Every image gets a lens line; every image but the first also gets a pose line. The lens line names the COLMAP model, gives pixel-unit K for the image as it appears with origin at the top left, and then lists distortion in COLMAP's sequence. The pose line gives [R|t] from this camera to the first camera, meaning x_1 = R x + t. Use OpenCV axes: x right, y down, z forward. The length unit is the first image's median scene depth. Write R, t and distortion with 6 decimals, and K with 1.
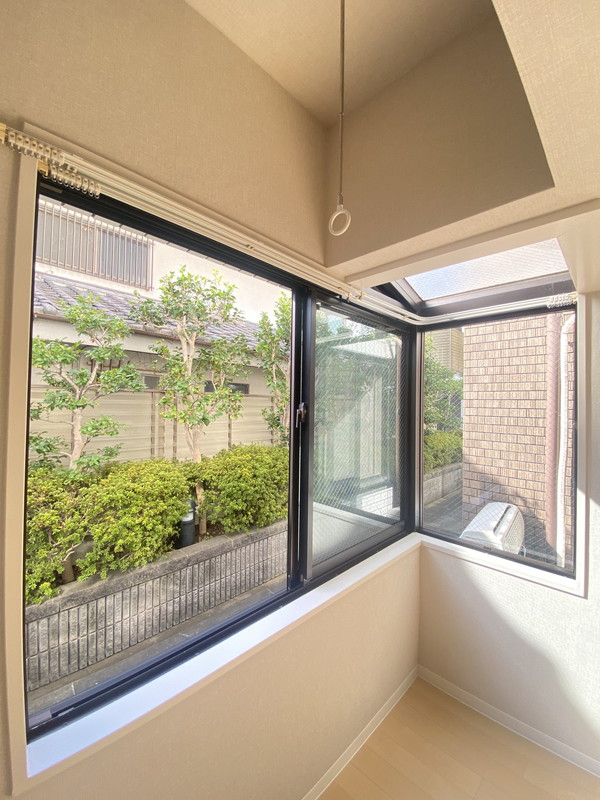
lens RADIAL K [[322.6, 0, 296.7], [0, 322.6, 398.7], [0, 0, 1]] dist [0.035711, -0.026628]
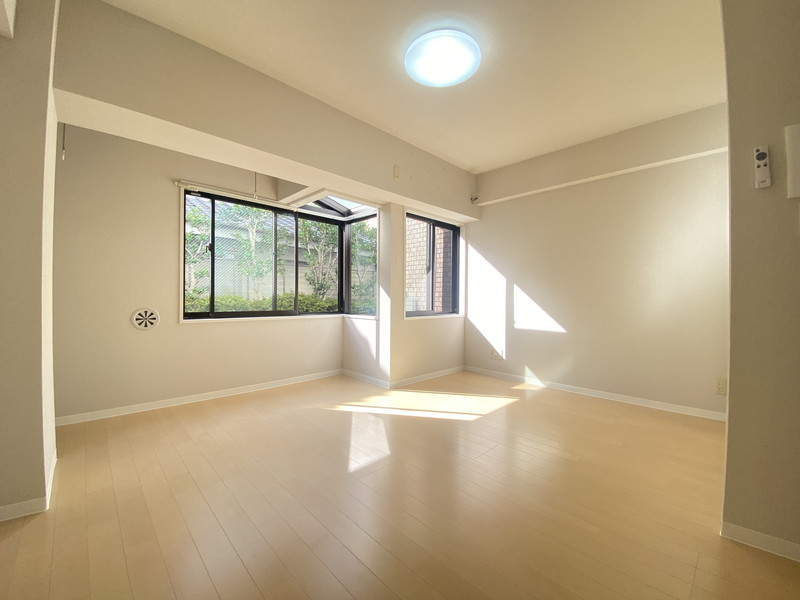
lens RADIAL K [[322.6, 0, 397.8], [0, 322.6, 299.5], [0, 0, 1]] dist [0.035711, -0.026628]
pose [[0.999725, -0.009393, -0.021508, 0.775854], [0.009839, 0.999737, 0.020720, 0.266900], [0.021307, -0.020926, 0.999554, -1.200677]]
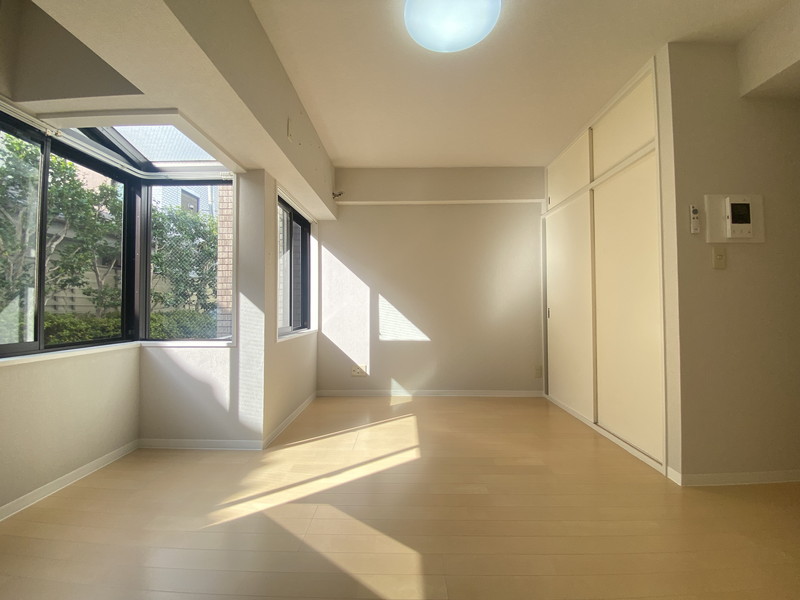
lens RADIAL K [[322.6, 0, 397.8], [0, 322.6, 299.5], [0, 0, 1]] dist [0.035711, -0.026628]
pose [[0.720889, -0.005284, 0.693031, 0.208529], [0.004787, 0.999985, 0.002645, 0.248545], [-0.693035, 0.001411, 0.720903, -0.613302]]
